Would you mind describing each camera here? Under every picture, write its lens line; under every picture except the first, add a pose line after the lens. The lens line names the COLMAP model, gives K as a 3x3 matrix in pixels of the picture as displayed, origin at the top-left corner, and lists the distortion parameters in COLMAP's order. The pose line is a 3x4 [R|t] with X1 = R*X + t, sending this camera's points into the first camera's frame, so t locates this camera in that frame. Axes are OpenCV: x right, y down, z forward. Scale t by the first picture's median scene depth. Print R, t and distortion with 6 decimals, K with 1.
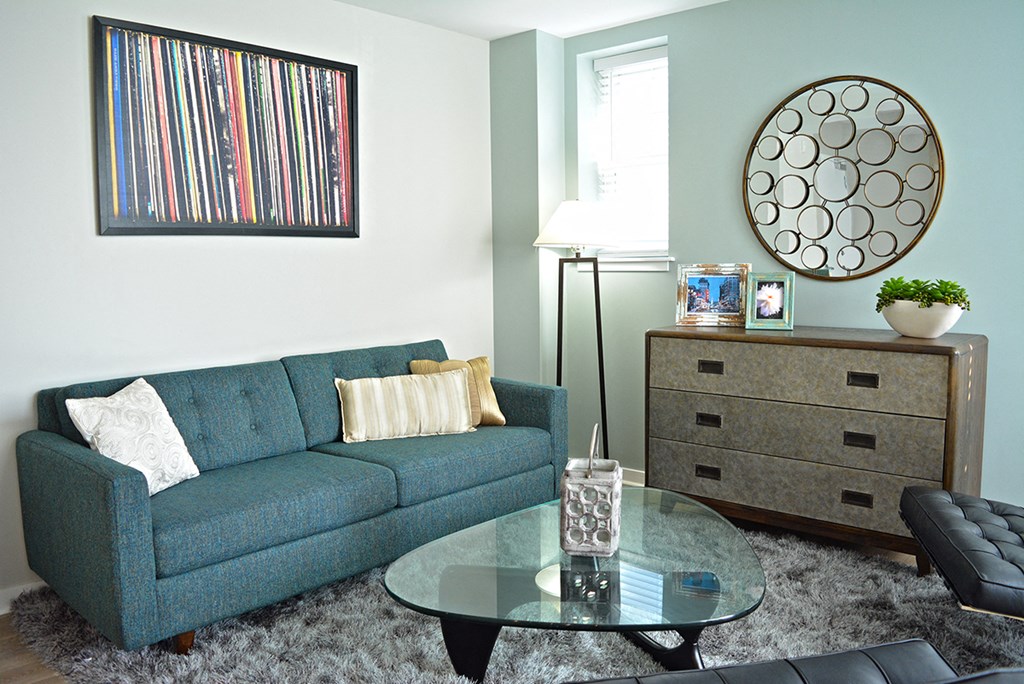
lens RADIAL K [[833.4, 0, 512.0], [0, 833.4, 342.0], [0, 0, 1]] dist [-0.011631, -0.003278]
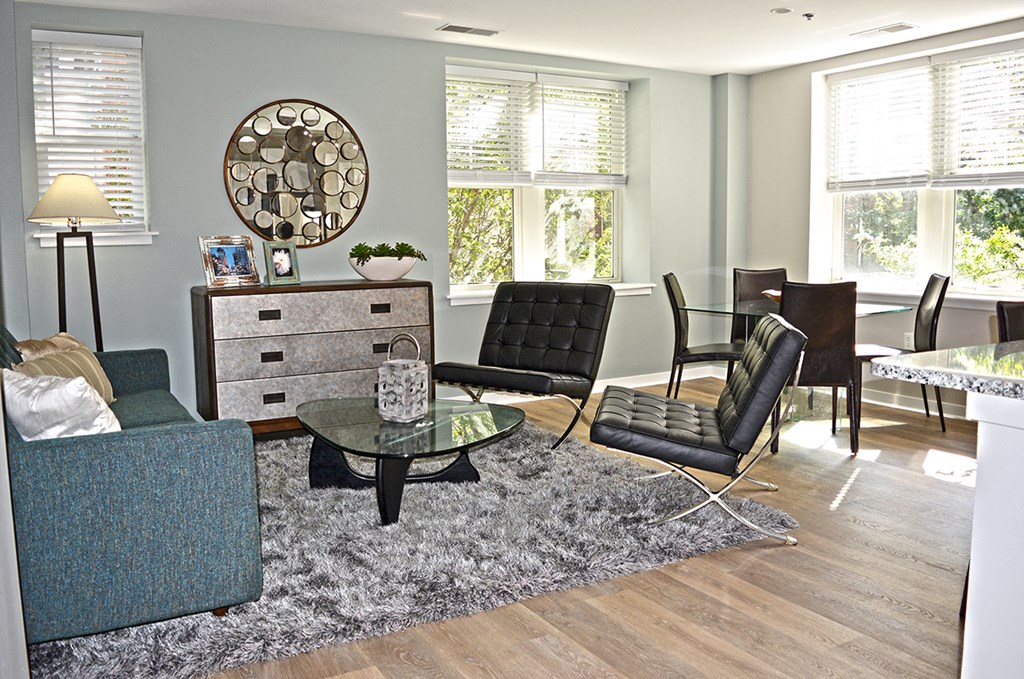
lens RADIAL K [[917.2, 0, 512.0], [0, 917.2, 339.5], [0, 0, 1]] dist [-0.014882, -0.010724]
pose [[0.354736, -0.098052, 0.929811, -0.924201], [0.112968, 0.991695, 0.061479, 0.022571], [-0.928117, 0.083230, 0.362866, 0.147895]]
